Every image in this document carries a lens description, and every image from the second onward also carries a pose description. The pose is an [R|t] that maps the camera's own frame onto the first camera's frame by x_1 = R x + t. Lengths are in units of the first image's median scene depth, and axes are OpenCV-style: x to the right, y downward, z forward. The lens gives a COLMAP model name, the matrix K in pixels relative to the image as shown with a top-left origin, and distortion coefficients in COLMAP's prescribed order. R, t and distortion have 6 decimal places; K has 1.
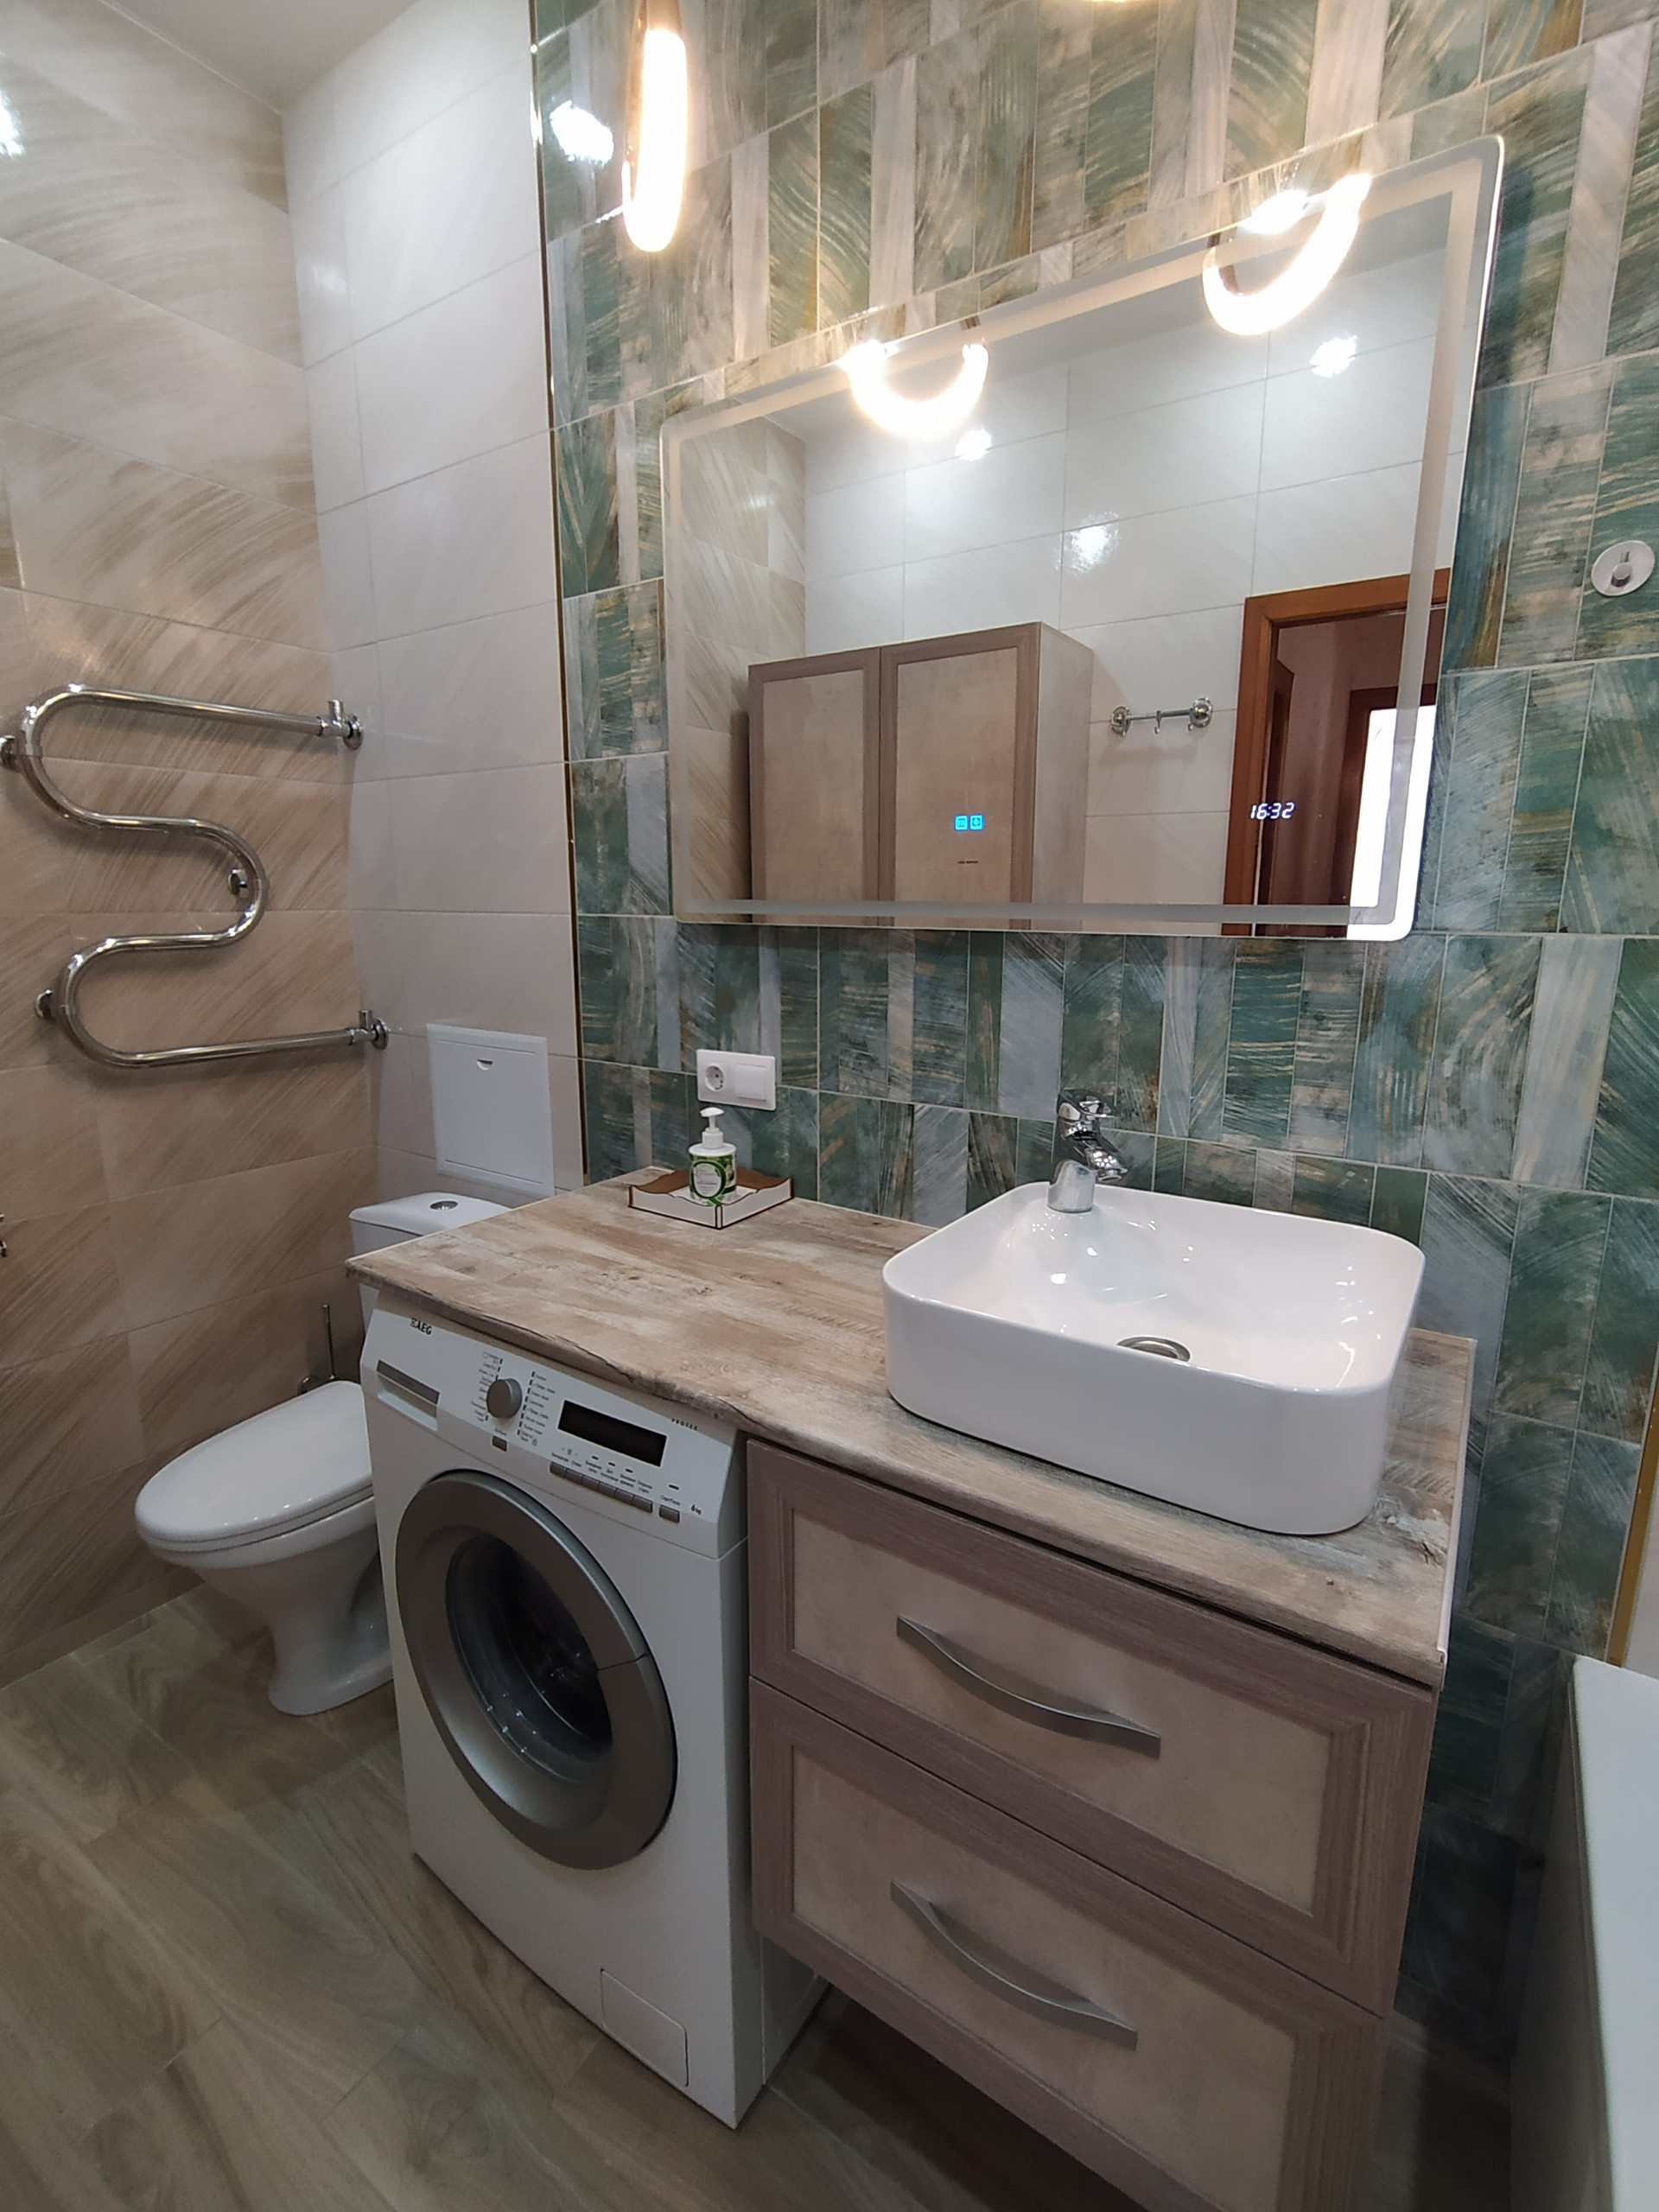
lens RADIAL K [[1007.6, 0, 820.2], [0, 1007.6, 1106.1], [0, 0, 1]] dist [-0.008028, 0.005475]
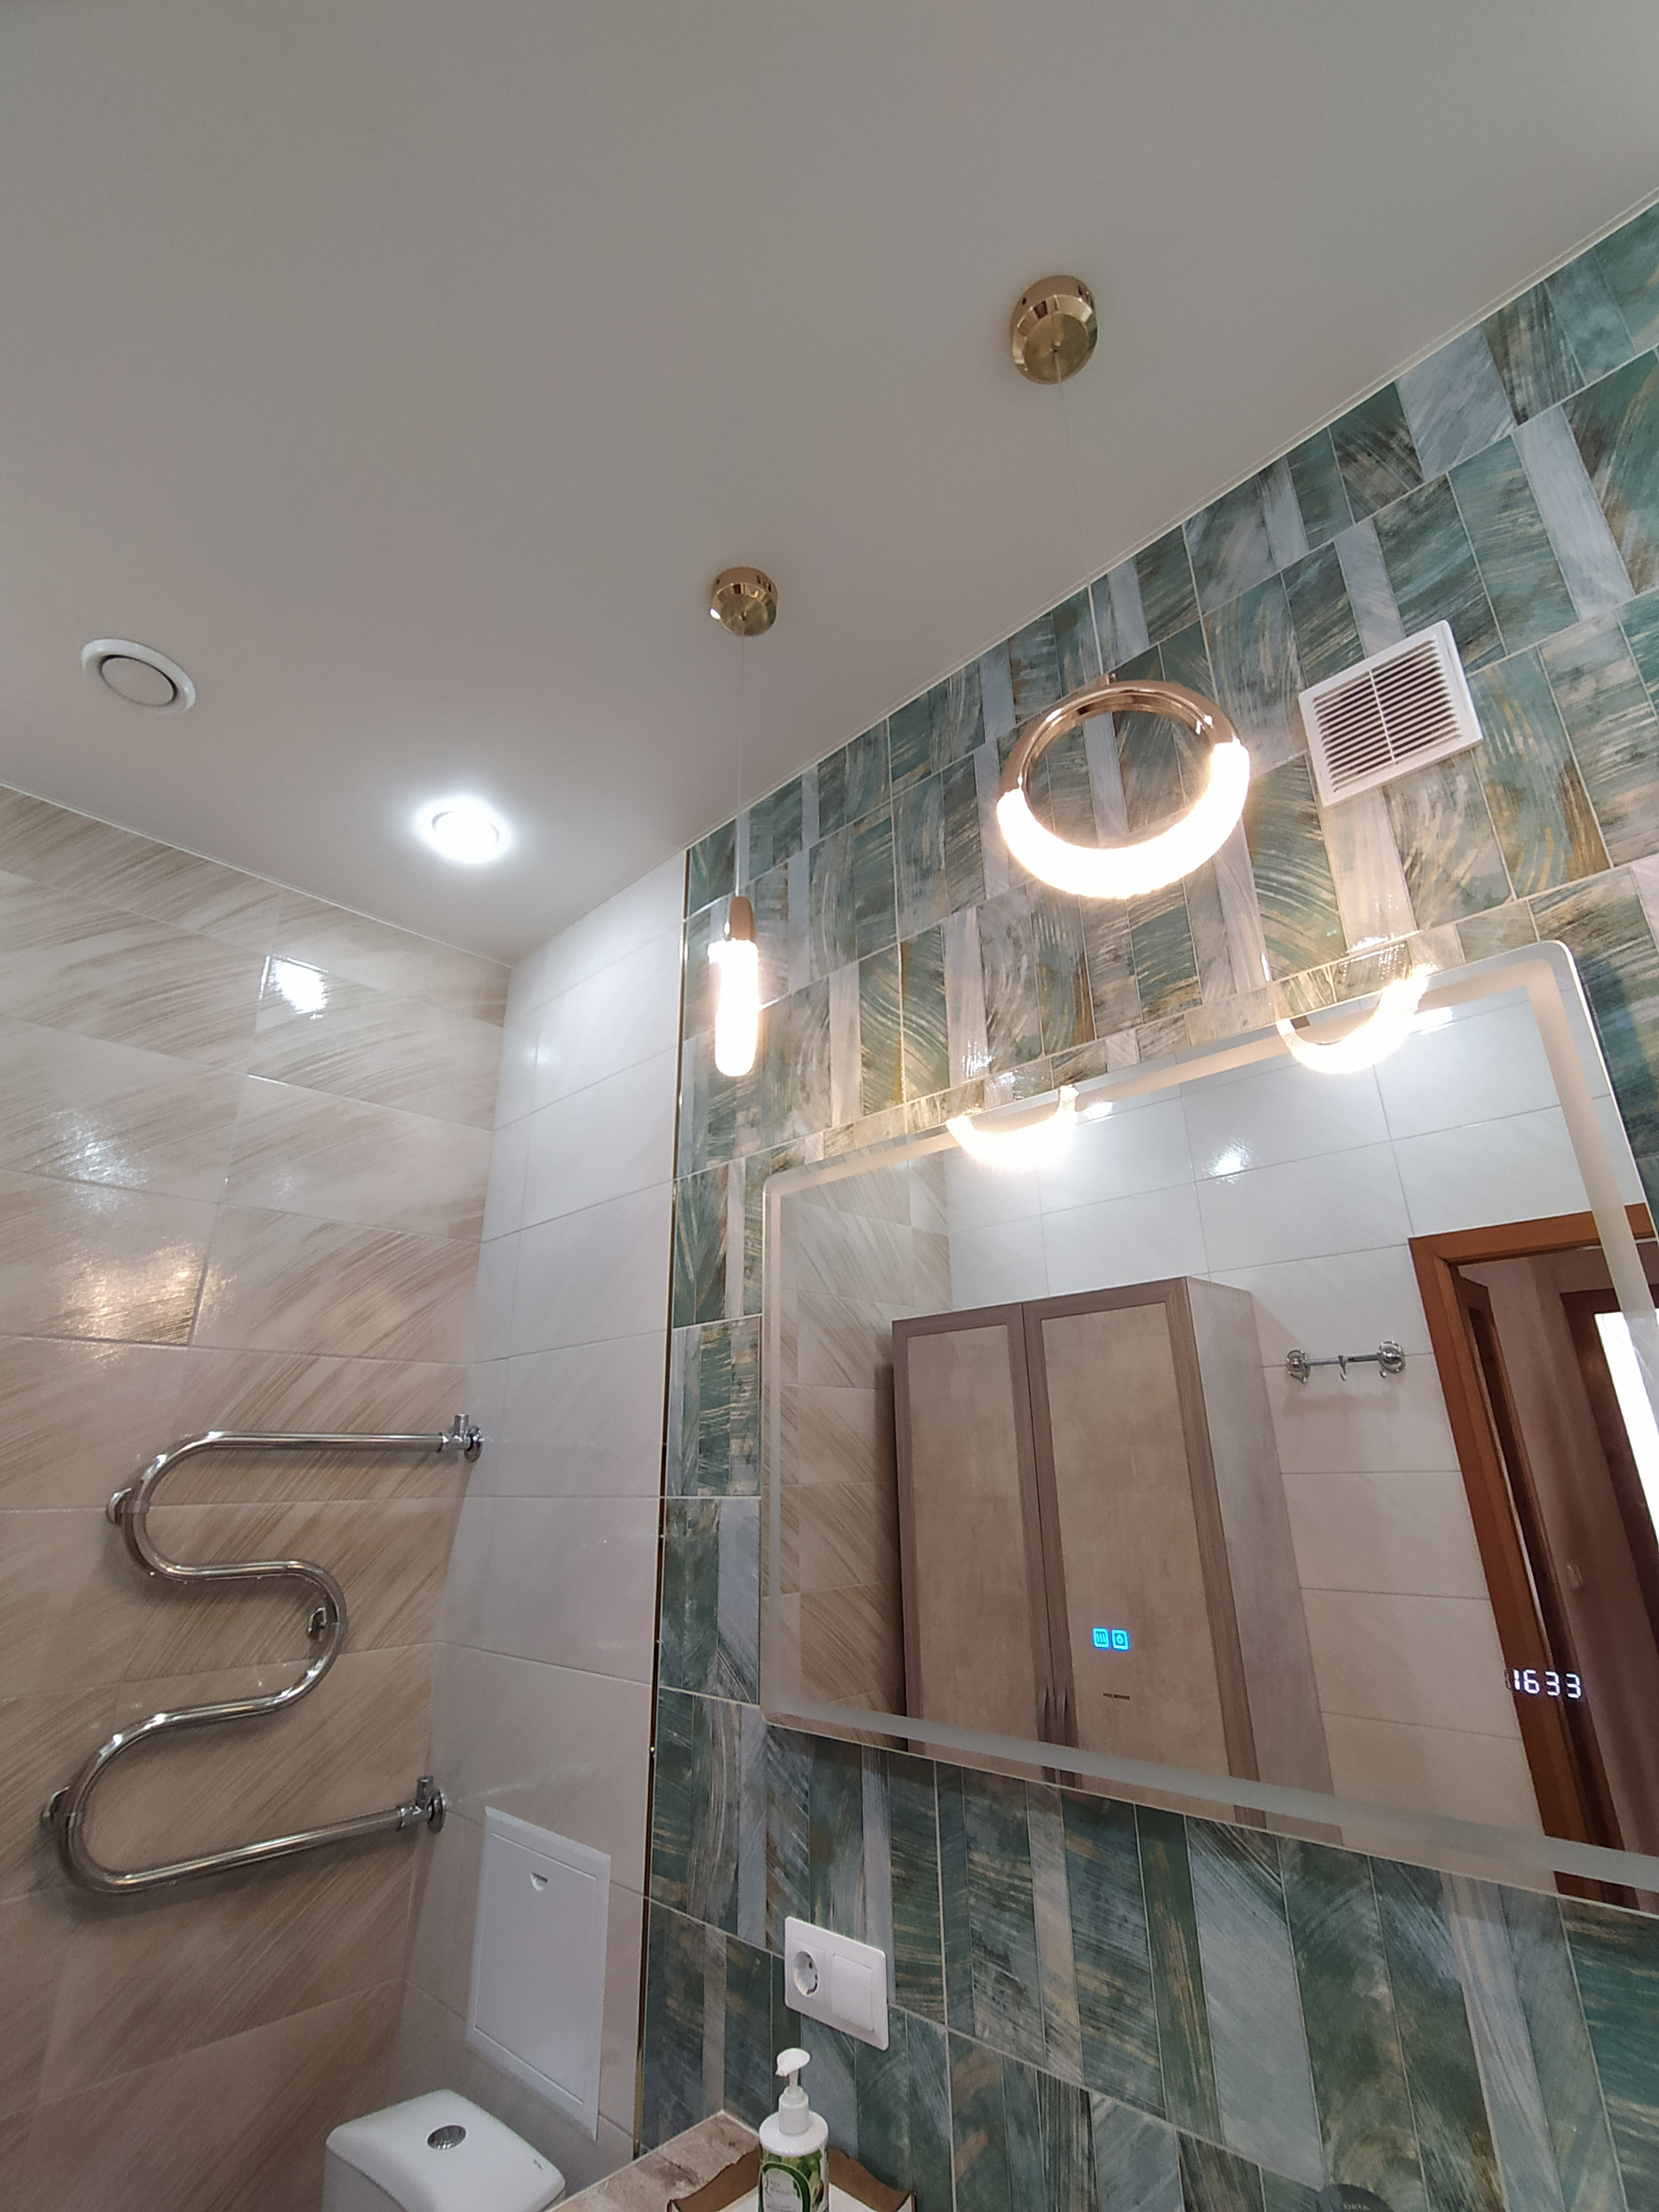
lens RADIAL K [[1007.6, 0, 818.1], [0, 1007.6, 1117.8], [0, 0, 1]] dist [-0.008028, 0.005475]
pose [[0.983853, -0.079383, -0.160413, 0.064312], [-0.015846, 0.854106, -0.519858, -0.170171], [0.178278, 0.514005, 0.839056, 0.083554]]
